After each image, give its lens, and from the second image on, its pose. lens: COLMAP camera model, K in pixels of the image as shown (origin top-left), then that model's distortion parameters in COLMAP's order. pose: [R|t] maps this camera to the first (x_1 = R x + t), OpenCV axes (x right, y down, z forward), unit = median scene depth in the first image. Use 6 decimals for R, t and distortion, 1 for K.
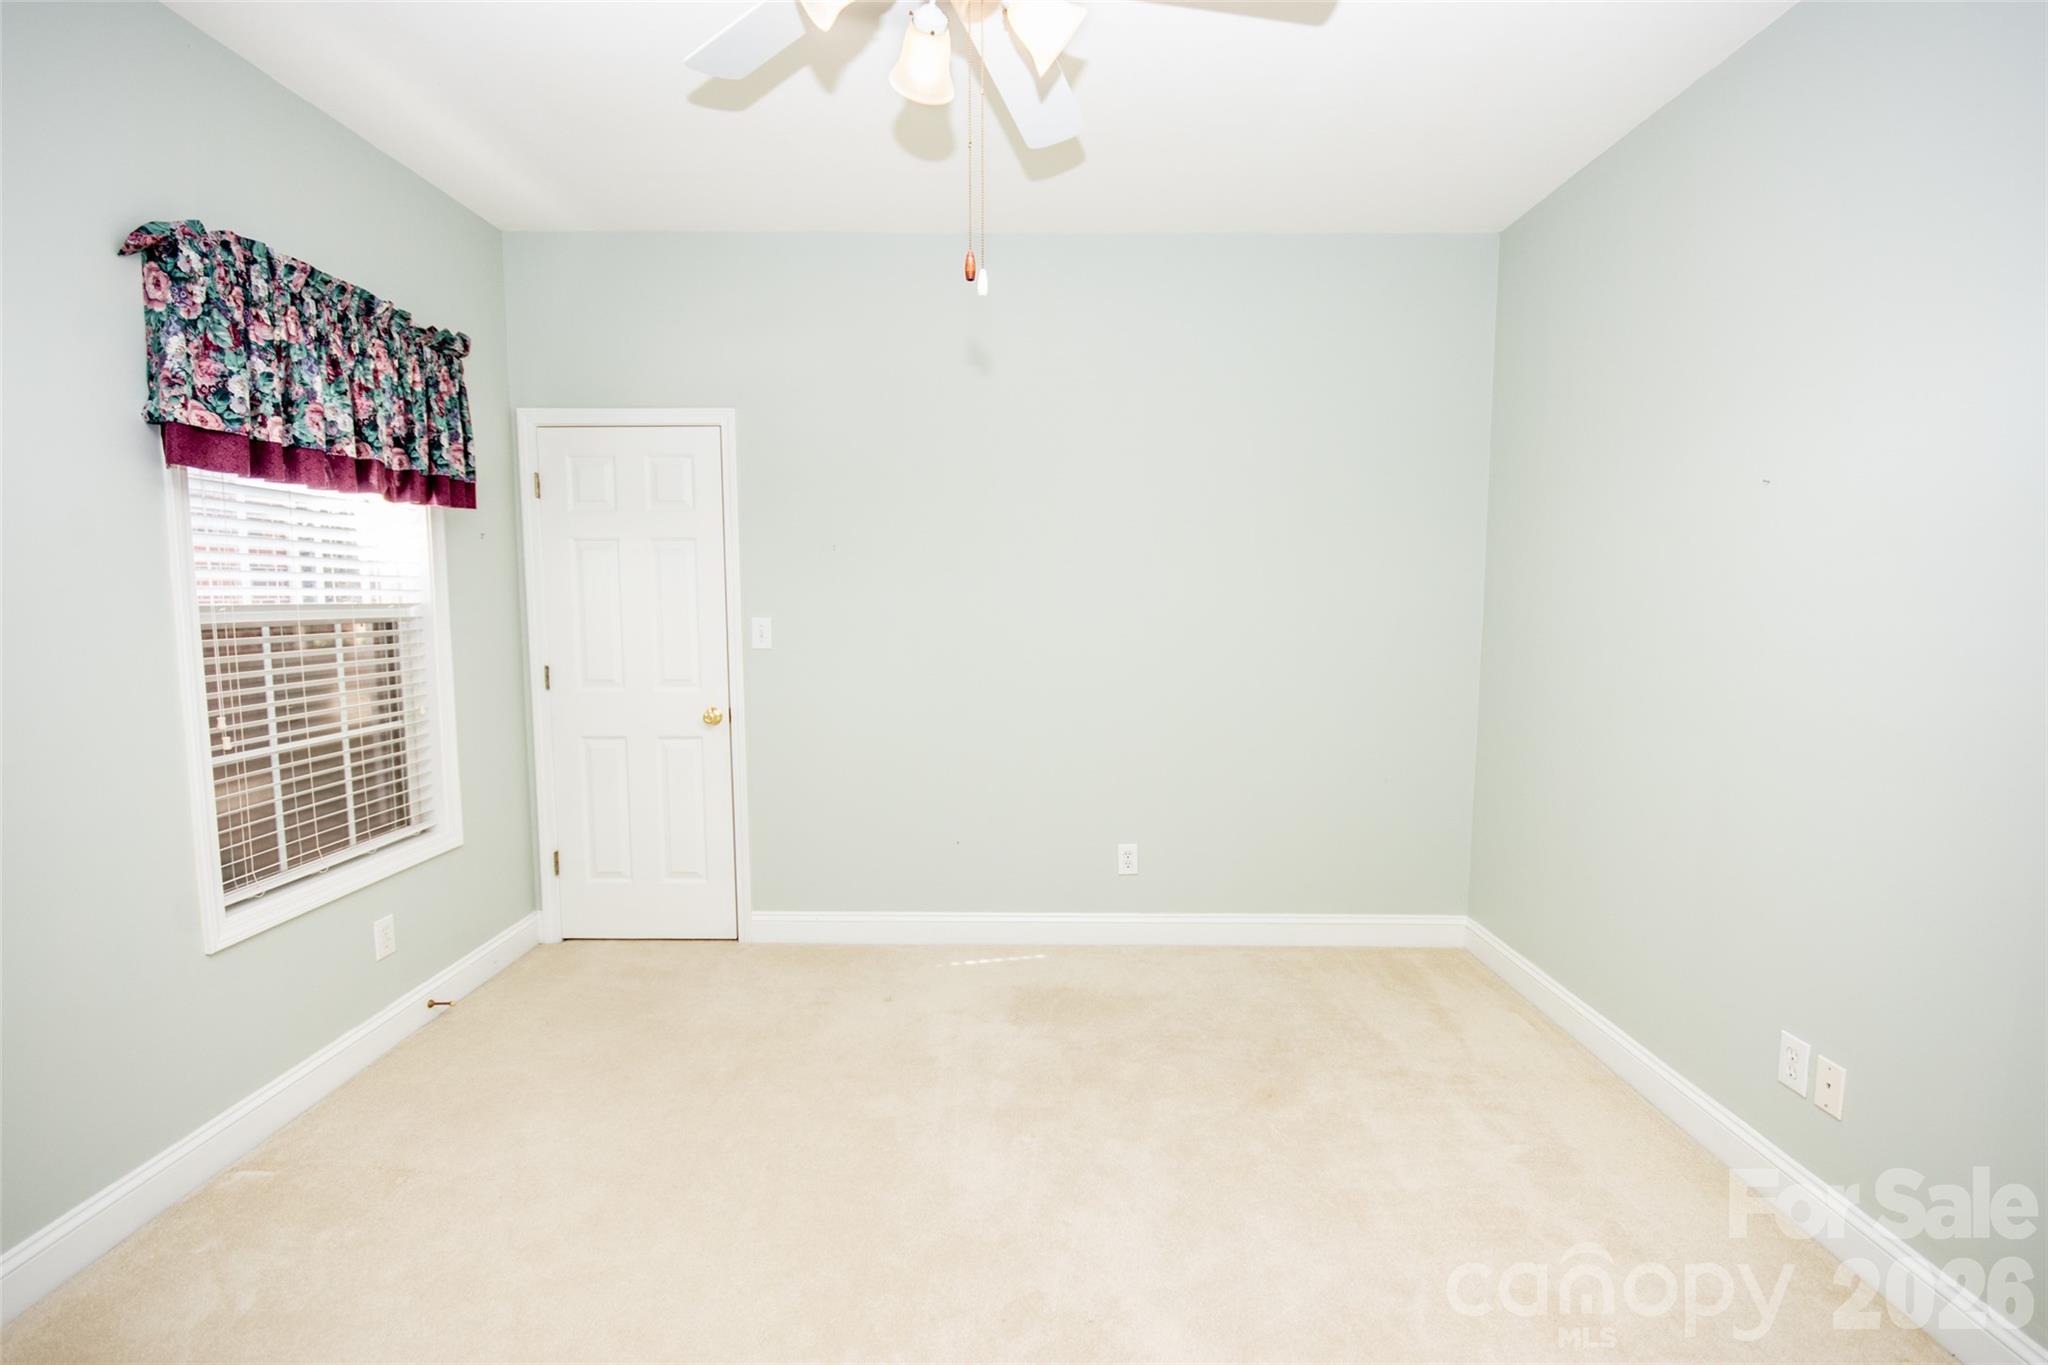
lens RADIAL K [[927.0, 0, 1017.7], [0, 927.0, 688.0], [0, 0, 1]] dist [-0.001187, -0.000406]
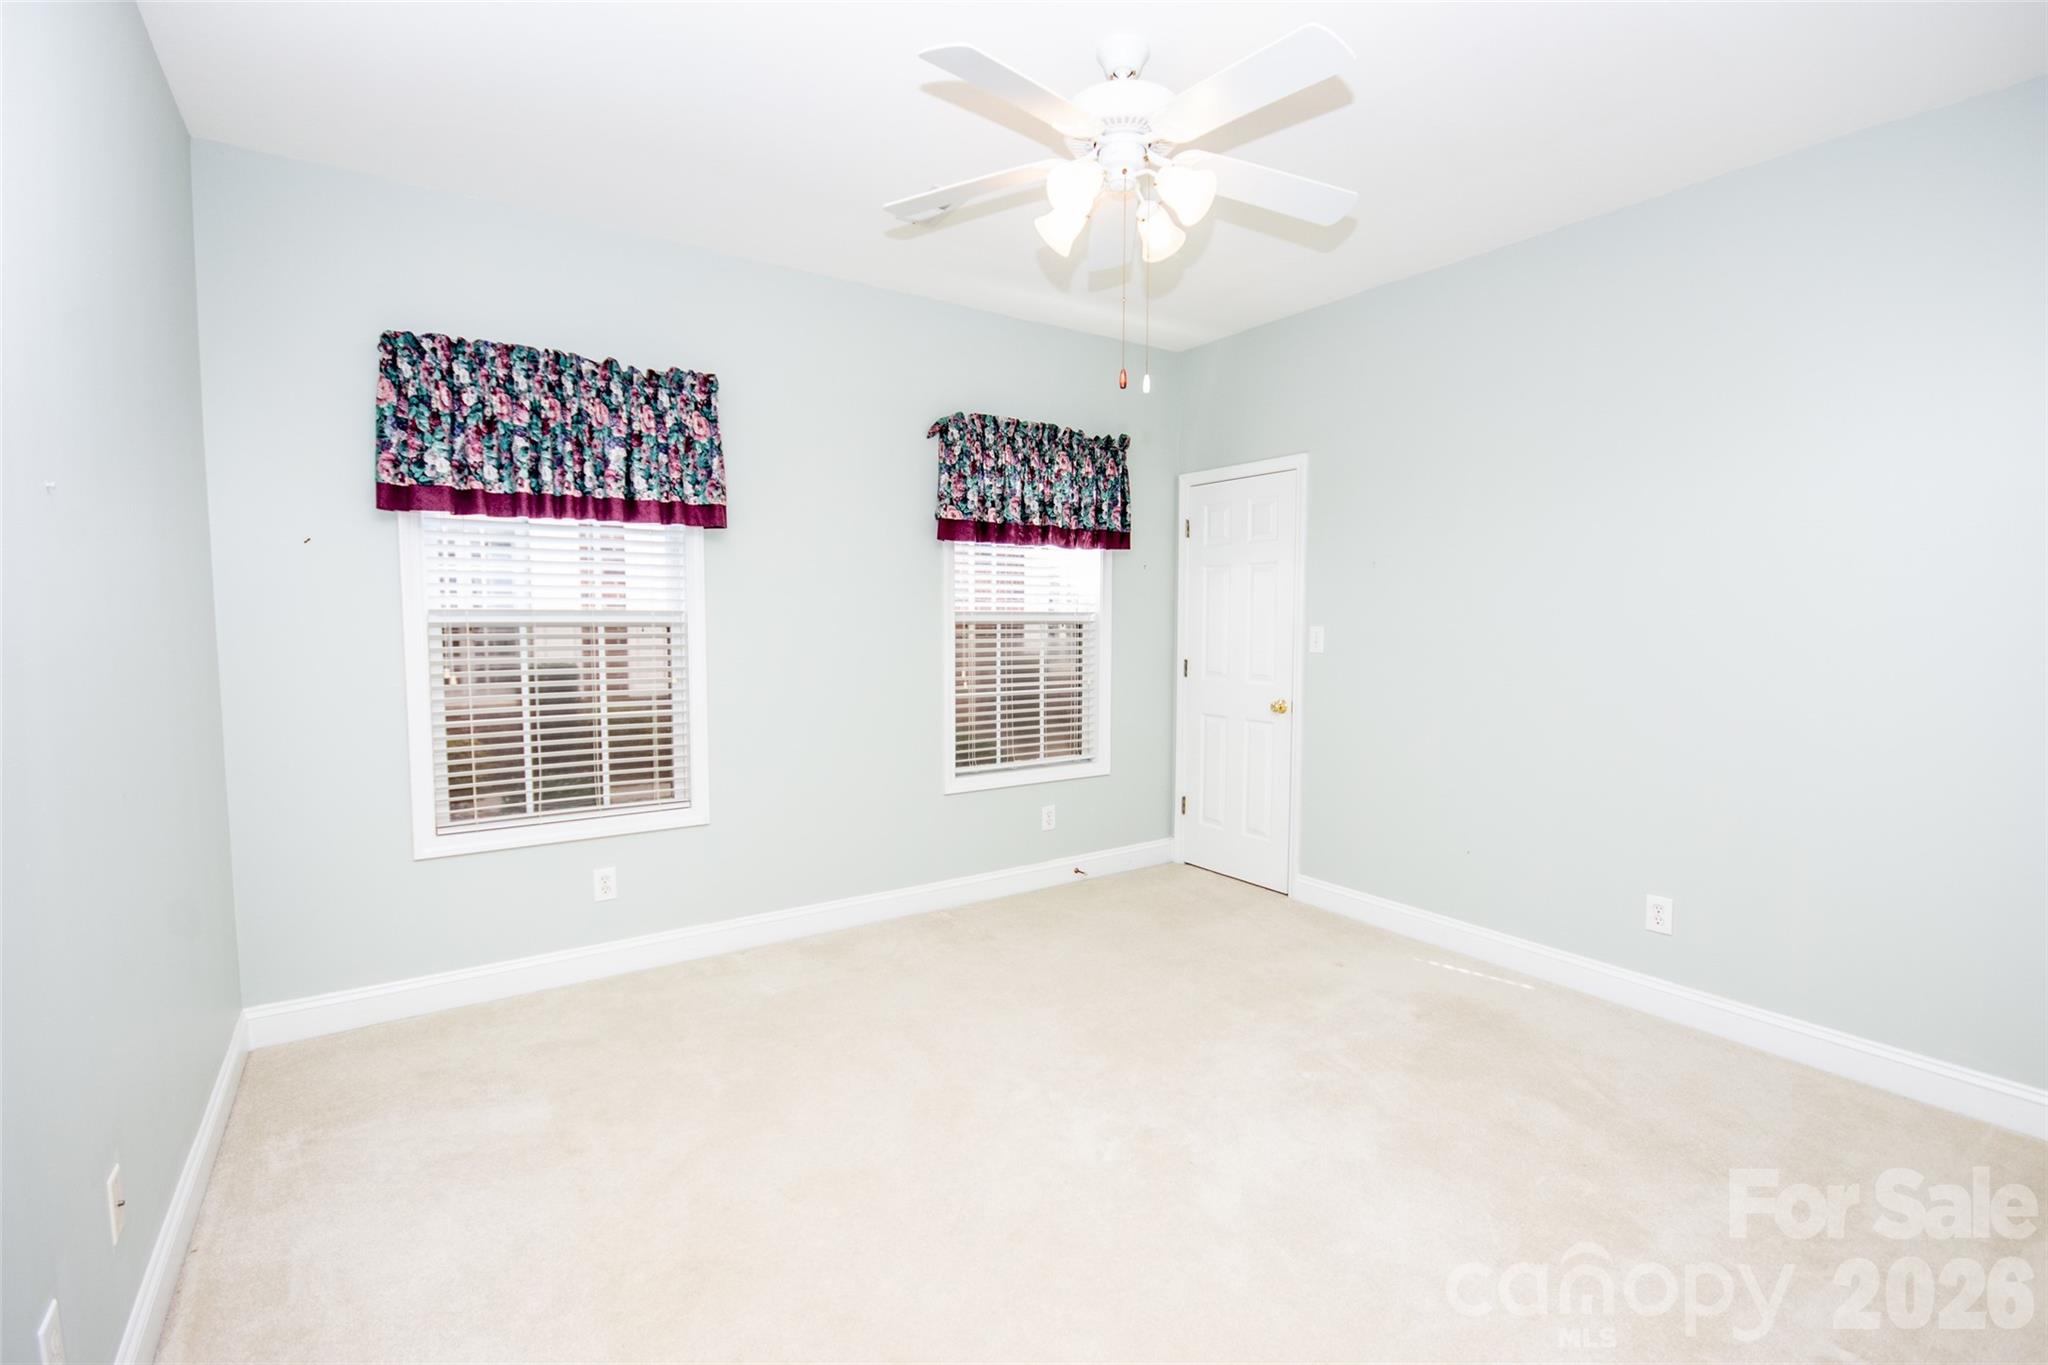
lens RADIAL K [[911.1, 0, 1026.3], [0, 911.1, 673.9], [0, 0, 1]] dist [0.007645, -0.011978]
pose [[0.589195, 0.059958, -0.805763, 0.603004], [-0.084828, 0.996322, 0.012110, 0.002130], [0.803526, 0.061216, 0.592114, 0.016492]]
